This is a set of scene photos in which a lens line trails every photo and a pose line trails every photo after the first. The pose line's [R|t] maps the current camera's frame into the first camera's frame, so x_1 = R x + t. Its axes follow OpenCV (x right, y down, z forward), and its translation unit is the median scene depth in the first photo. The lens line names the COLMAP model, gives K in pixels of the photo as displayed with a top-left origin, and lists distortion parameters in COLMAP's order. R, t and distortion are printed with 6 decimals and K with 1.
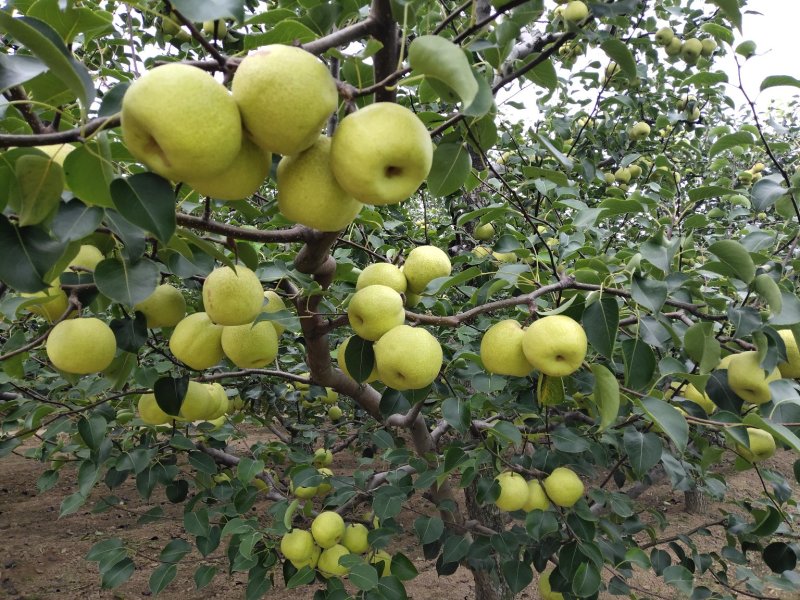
lens RADIAL K [[618.4, 0, 402.8], [0, 618.4, 293.8], [0, 0, 1]] dist [0.048463, -0.091110]
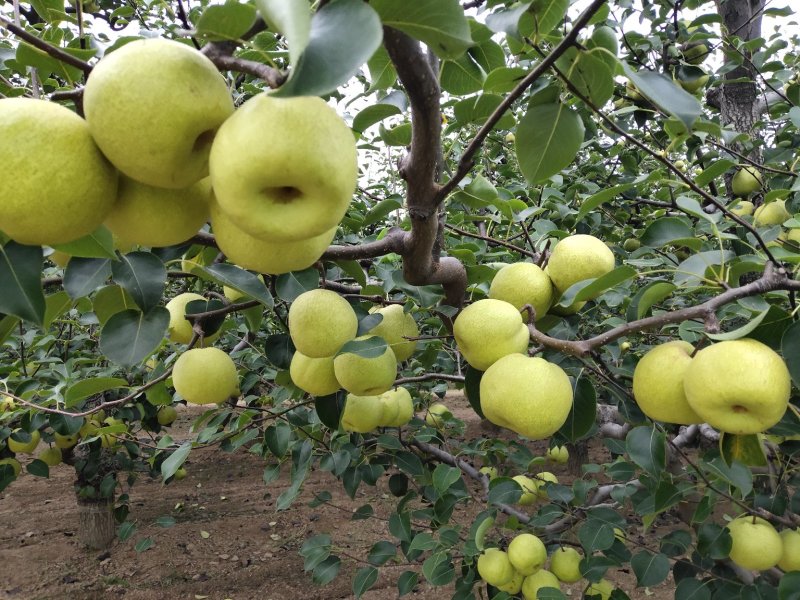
lens RADIAL K [[618.4, 0, 402.8], [0, 618.4, 293.8], [0, 0, 1]] dist [0.048463, -0.091110]
pose [[0.897256, -0.049607, -0.438715, 0.212161], [0.073983, 0.996511, 0.038631, -0.061514], [0.435268, -0.067120, 0.897796, 0.256963]]
